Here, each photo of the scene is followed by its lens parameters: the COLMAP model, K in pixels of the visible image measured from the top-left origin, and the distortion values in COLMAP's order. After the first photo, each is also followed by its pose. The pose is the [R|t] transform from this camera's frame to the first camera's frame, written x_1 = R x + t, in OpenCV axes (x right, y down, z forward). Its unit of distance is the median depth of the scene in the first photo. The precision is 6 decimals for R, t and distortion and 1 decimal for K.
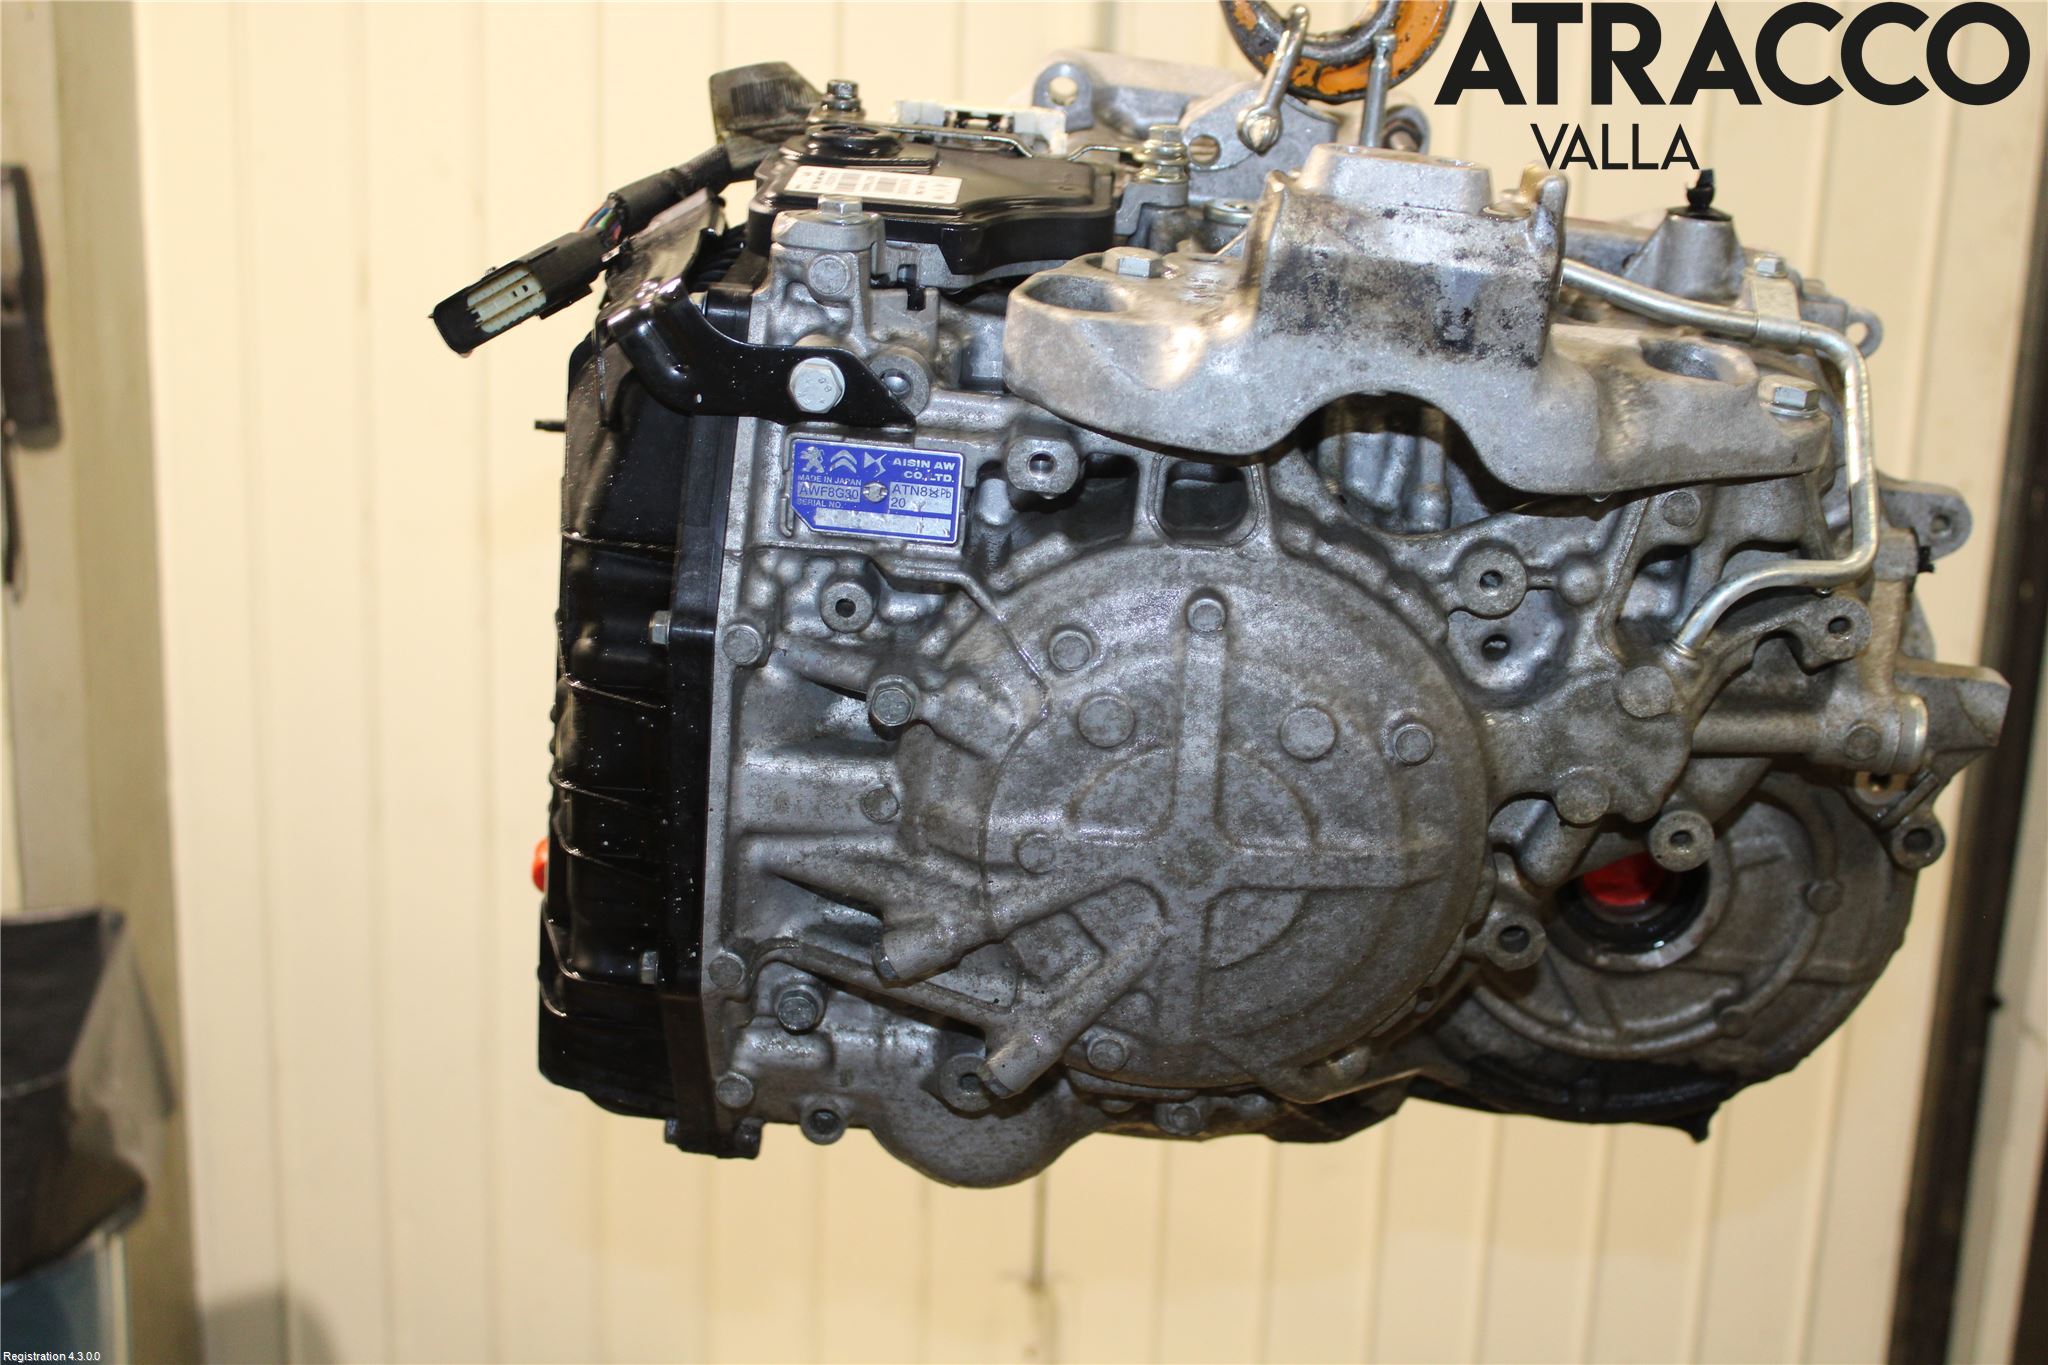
lens RADIAL K [[2665.8, 0, 1034.4], [0, 2665.8, 681.6], [0, 0, 1]] dist [0.020241, 0.000000]
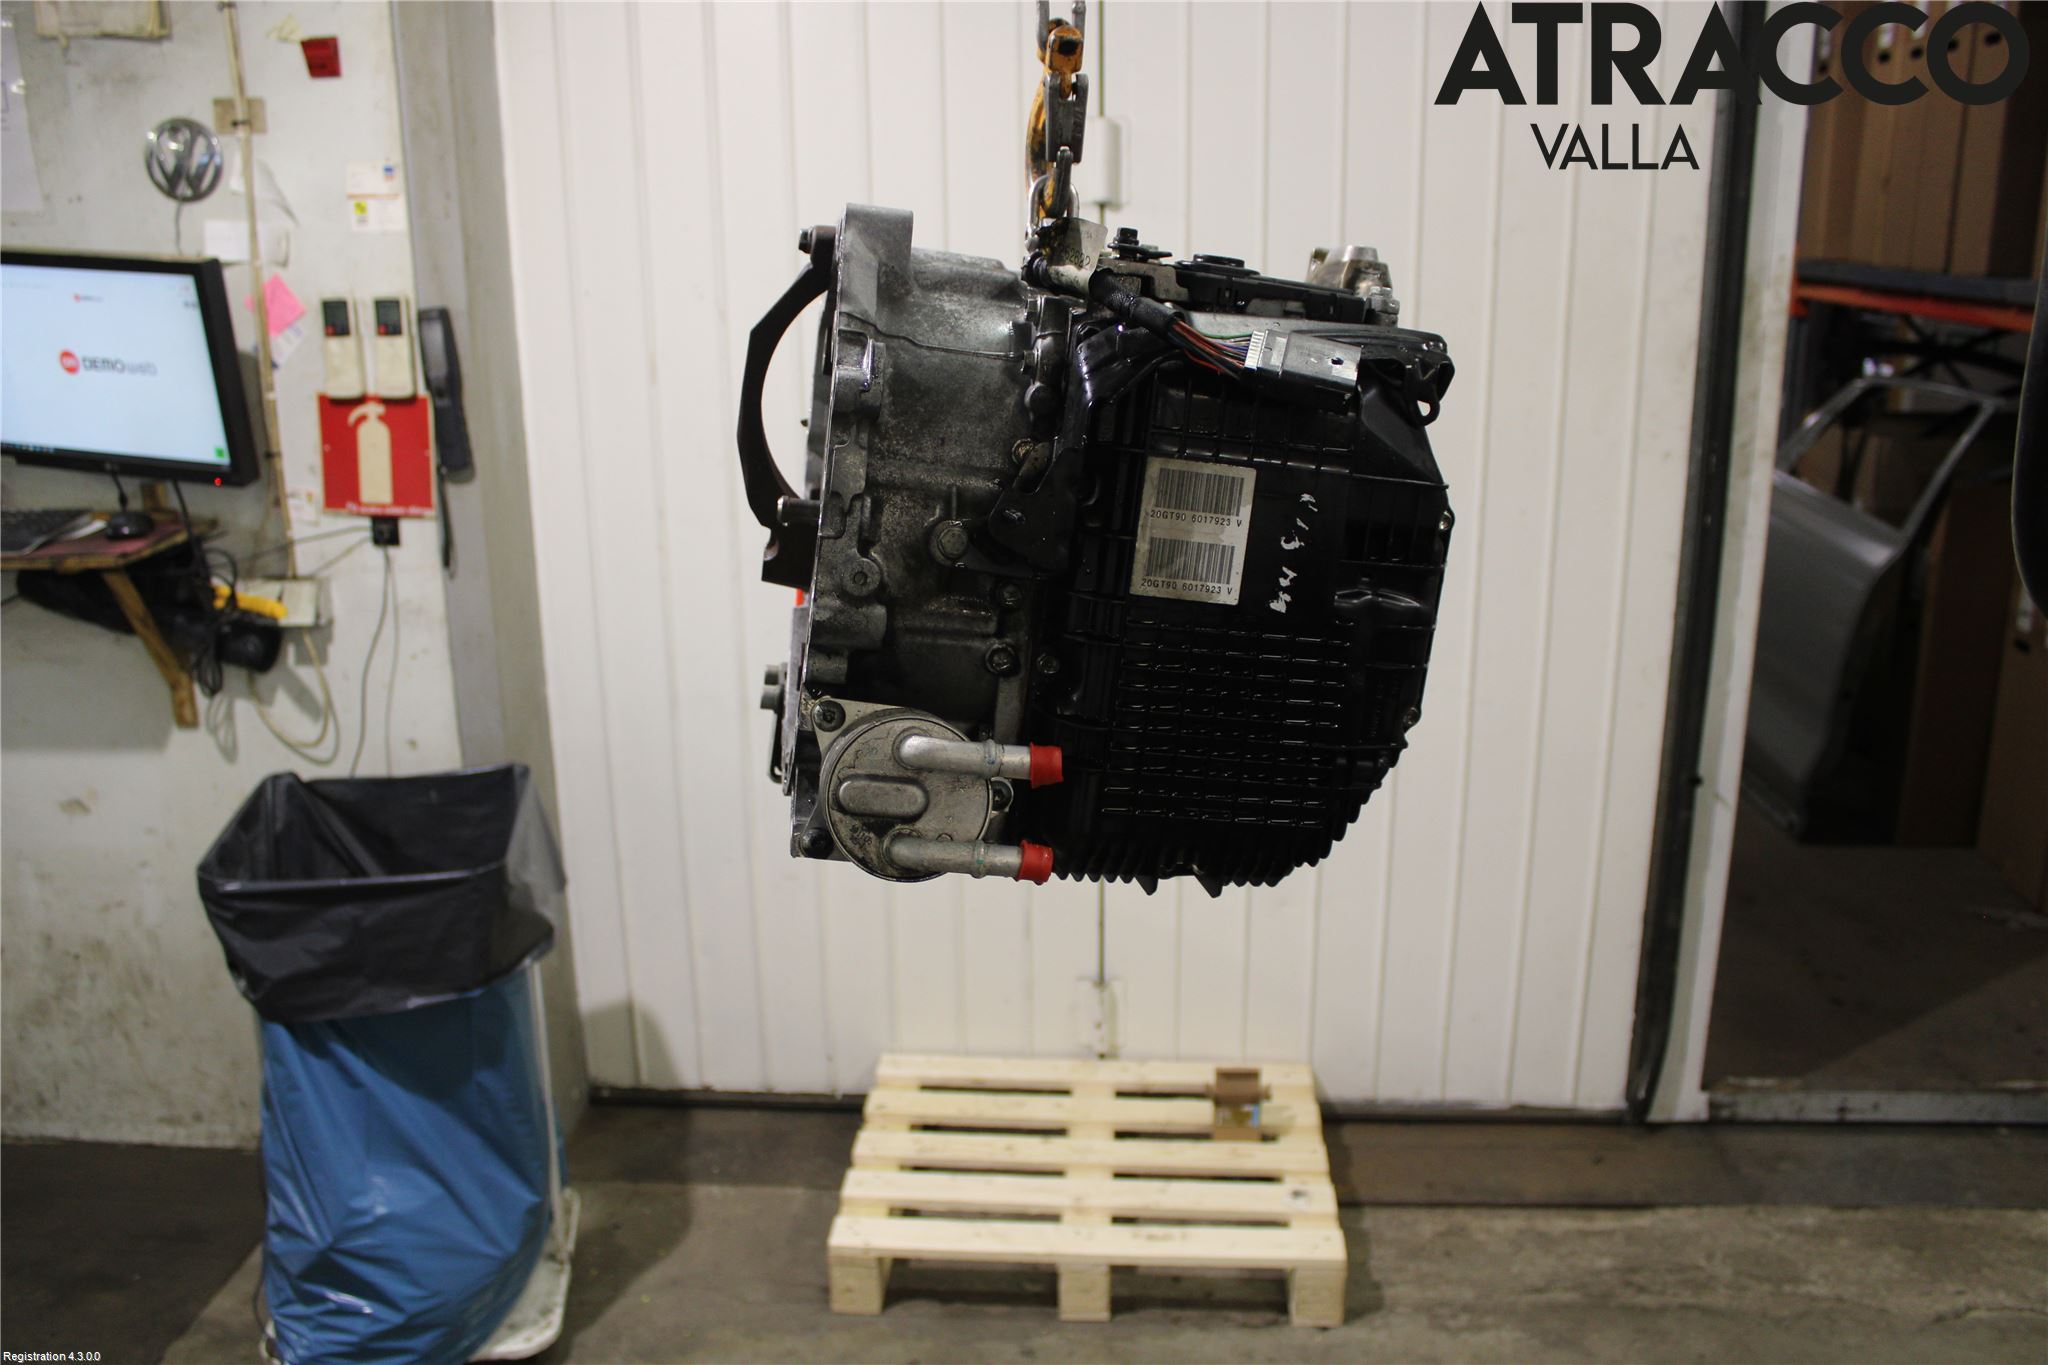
lens RADIAL K [[1772.0, 0, 1015.2], [0, 1772.0, 681.4], [0, 0, 1]] dist [-0.072786, 0.002479]
pose [[0.998635, -0.040213, -0.033323, -0.009038], [0.041230, 0.998686, 0.030426, 0.016107], [0.032055, -0.031759, 0.998981, -0.059704]]
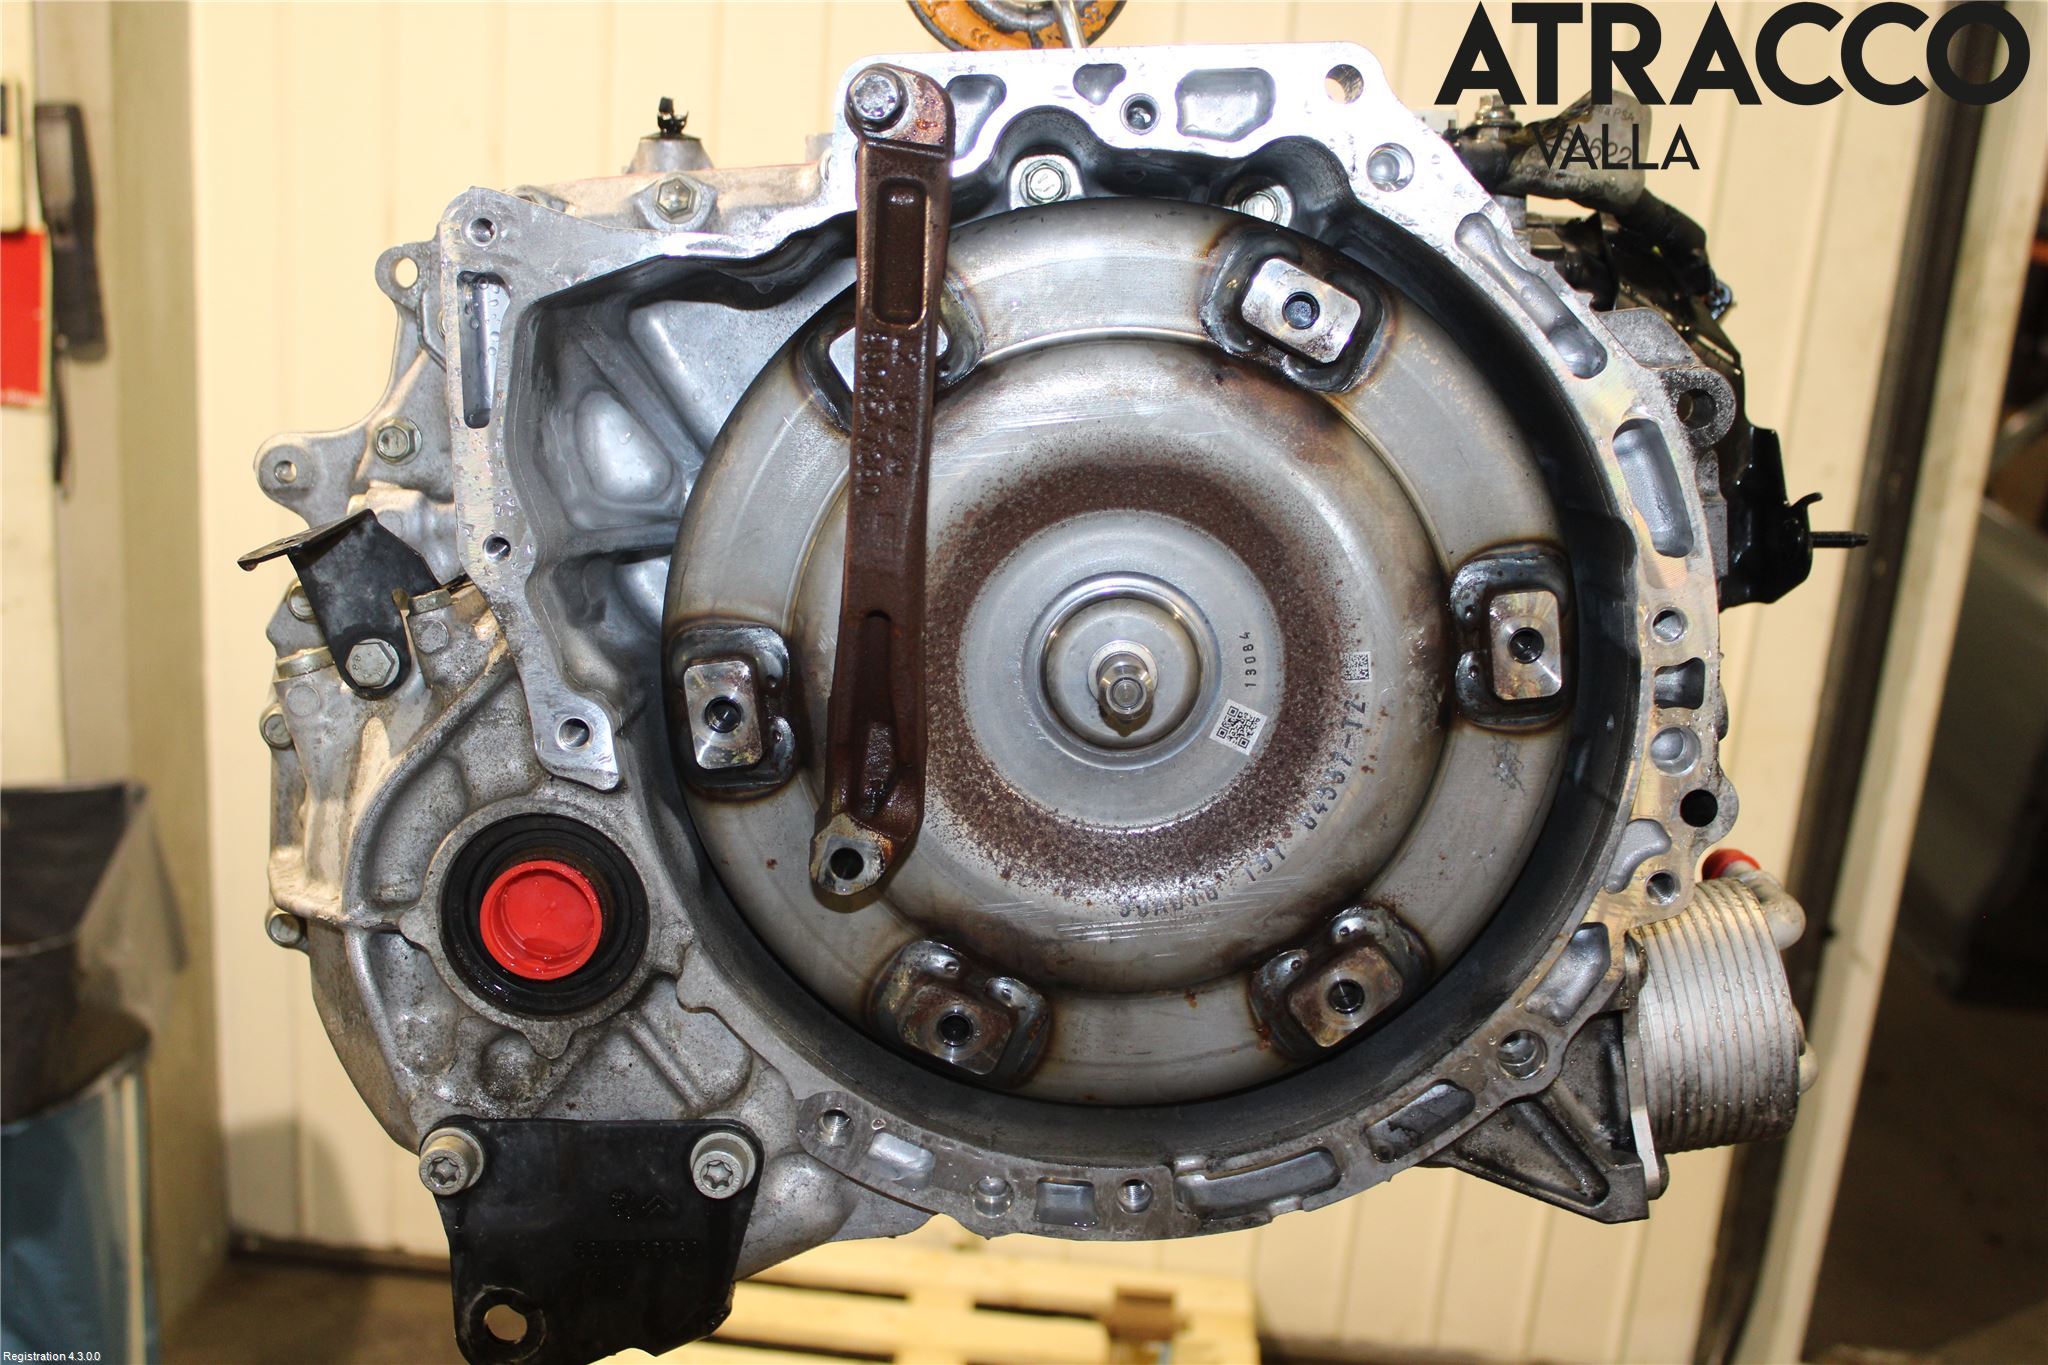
lens RADIAL K [[2257.7, 0, 1015.0], [0, 2257.7, 676.9], [0, 0, 1]] dist [-0.016178, 0.000000]
pose [[0.999082, 0.042790, -0.001857, 0.019976], [-0.042679, 0.998254, 0.040828, -0.013071], [0.003601, -0.040711, 0.999164, 0.076084]]
